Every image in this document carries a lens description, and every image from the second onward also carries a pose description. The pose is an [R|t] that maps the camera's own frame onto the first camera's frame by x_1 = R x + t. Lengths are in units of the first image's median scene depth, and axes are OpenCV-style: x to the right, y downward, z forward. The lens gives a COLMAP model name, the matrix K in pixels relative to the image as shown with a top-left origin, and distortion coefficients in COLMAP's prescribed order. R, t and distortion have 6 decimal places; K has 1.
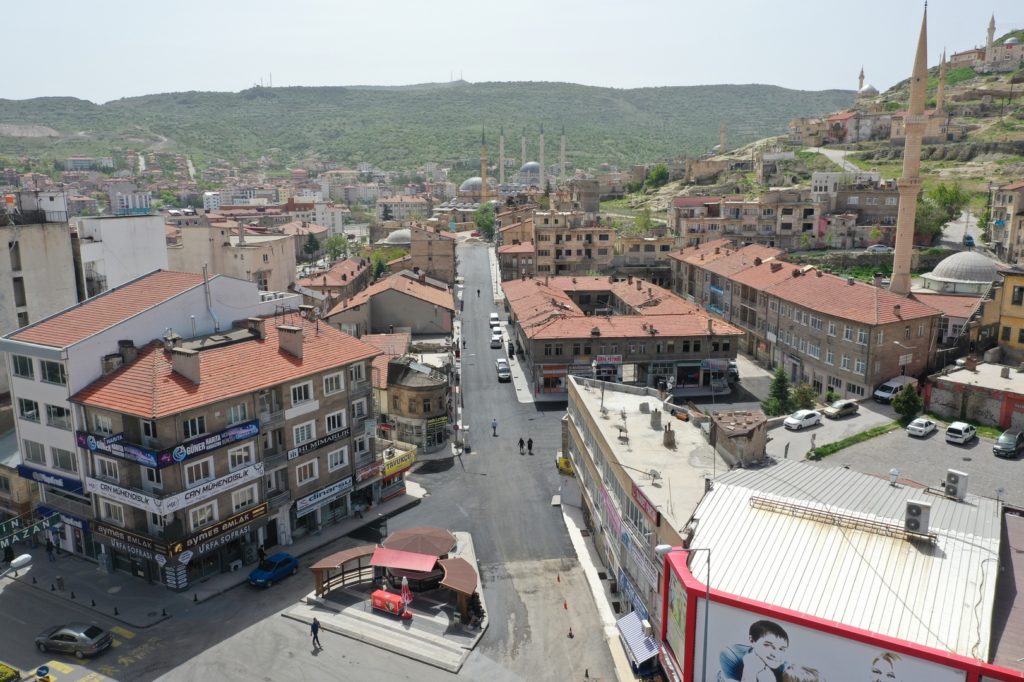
lens RADIAL K [[801.8, 0, 512.0], [0, 801.8, 341.0], [0, 0, 1]] dist [-0.009235, -0.002393]
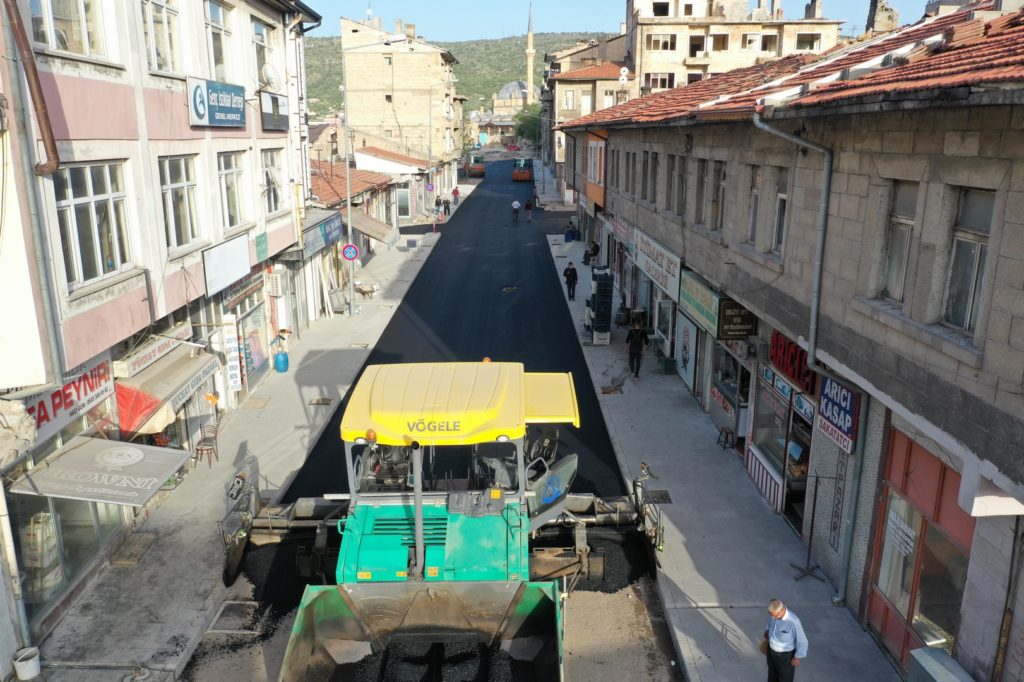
lens RADIAL K [[801.8, 0, 512.0], [0, 801.8, 341.0], [0, 0, 1]] dist [-0.009235, -0.002393]
pose [[0.998033, 0.017799, -0.060104, -0.008331], [-0.015291, 0.999003, 0.041932, 0.007952], [0.060790, -0.040931, 0.997311, 0.570194]]
